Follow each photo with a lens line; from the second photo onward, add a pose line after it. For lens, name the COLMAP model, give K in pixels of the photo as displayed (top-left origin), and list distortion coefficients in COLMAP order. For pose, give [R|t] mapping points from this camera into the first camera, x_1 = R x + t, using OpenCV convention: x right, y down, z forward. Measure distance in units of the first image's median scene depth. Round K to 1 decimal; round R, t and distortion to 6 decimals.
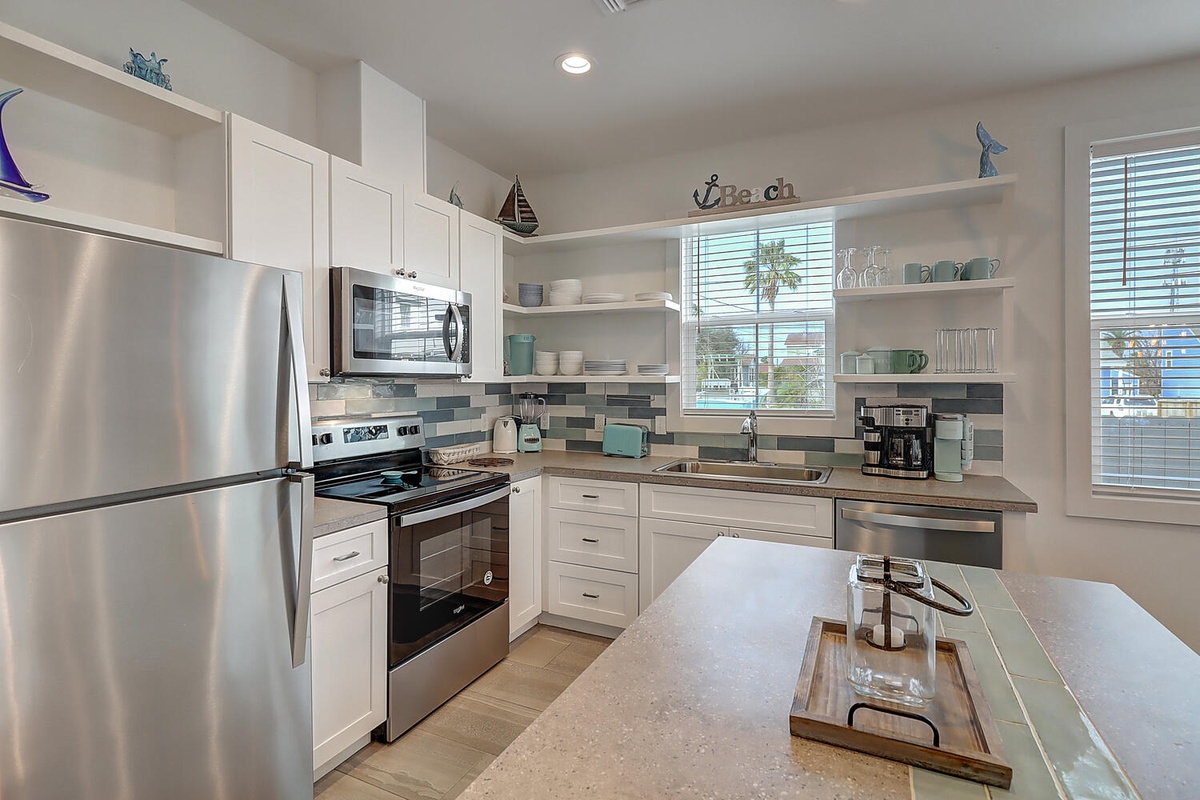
lens RADIAL K [[569.9, 0, 604.2], [0, 569.9, 384.3], [0, 0, 1]] dist [0.001751, -0.000188]
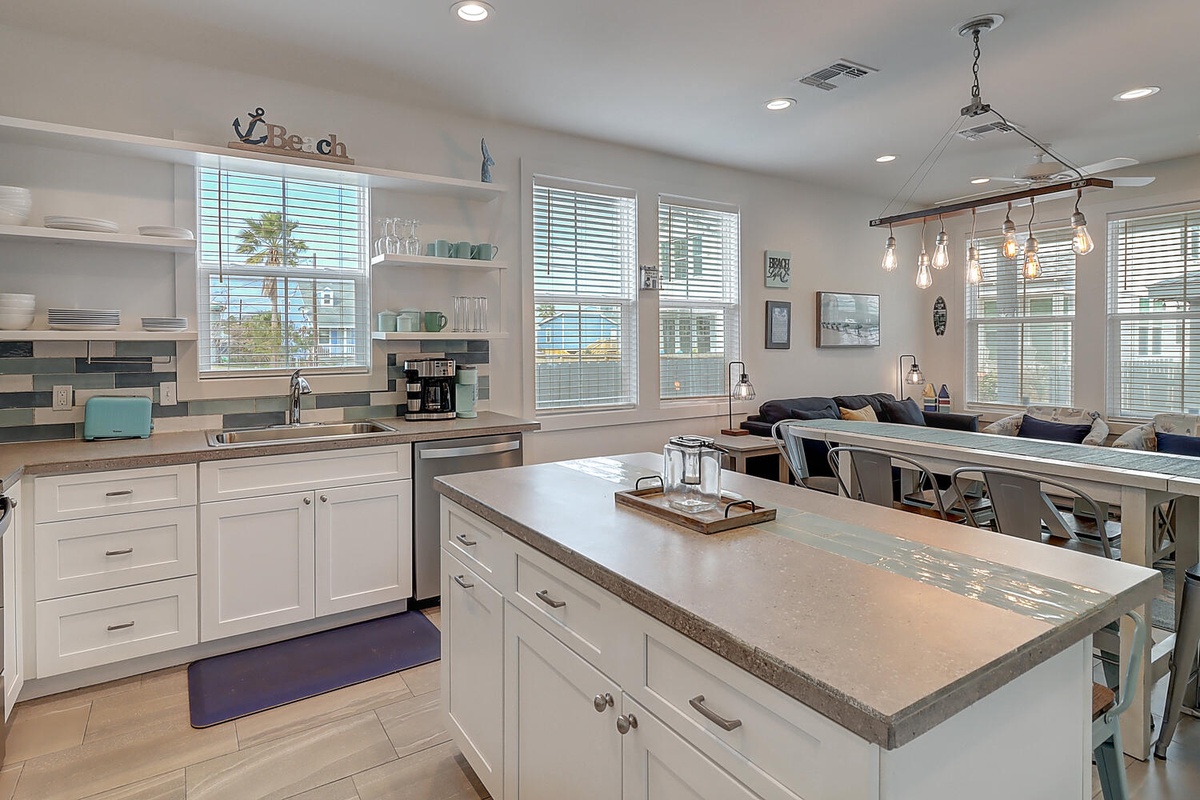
lens RADIAL K [[620.3, 0, 539.5], [0, 620.3, 347.0], [0, 0, 1]] dist [0.004737, -0.000178]
pose [[0.561304, -0.009725, 0.827552, -0.376298], [0.008114, 0.999948, 0.006247, 0.005620], [-0.827570, 0.003209, 0.561354, 0.088473]]
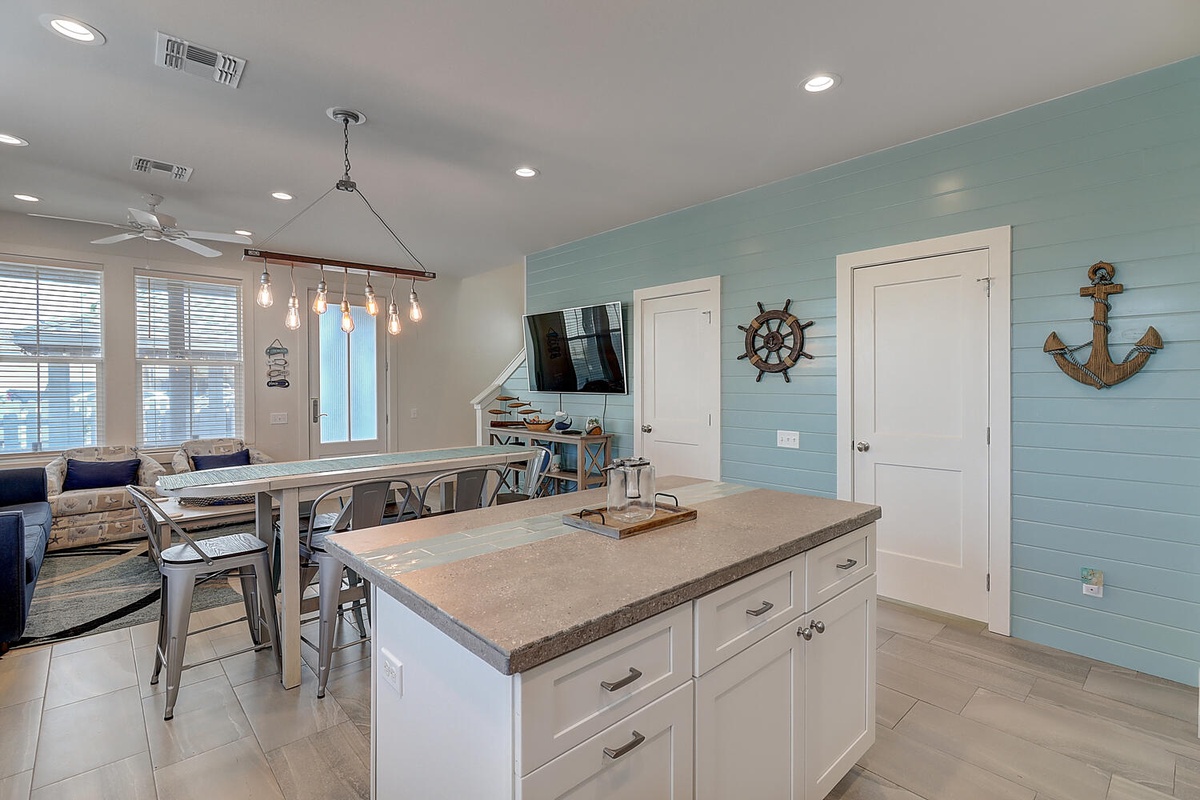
lens RADIAL K [[556.0, 0, 604.7], [0, 556.0, 389.9], [0, 0, 1]] dist [0.000921, -0.000230]
pose [[-0.929908, -0.004793, 0.367761, -0.041998], [0.001520, 0.999856, 0.016875, 0.009278], [-0.367789, 0.016251, -0.929767, 0.800241]]
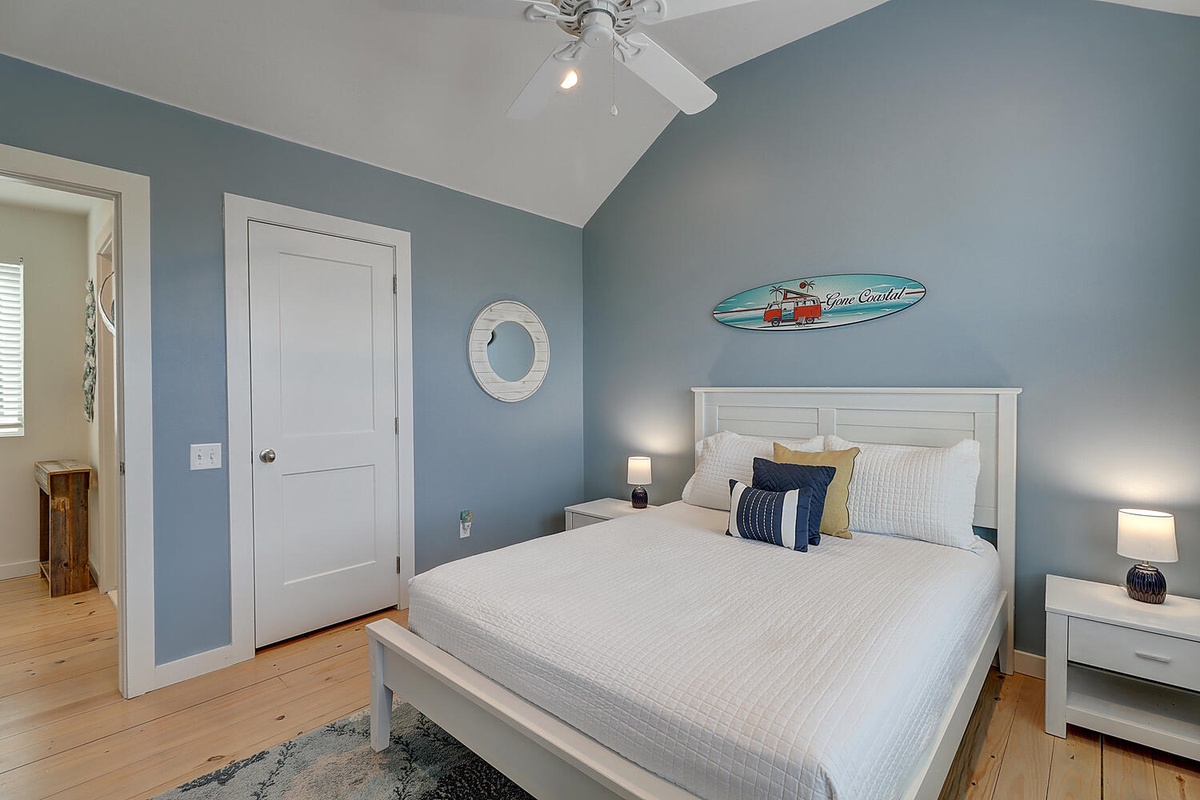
lens RADIAL K [[556.0, 0, 604.7], [0, 556.0, 389.9], [0, 0, 1]] dist [0.000921, -0.000230]
pose [[-0.295630, 0.003859, -0.955295, 0.563108], [-0.001224, 0.999989, 0.004418, 0.036128], [0.955302, 0.002476, -0.295622, 0.314412]]
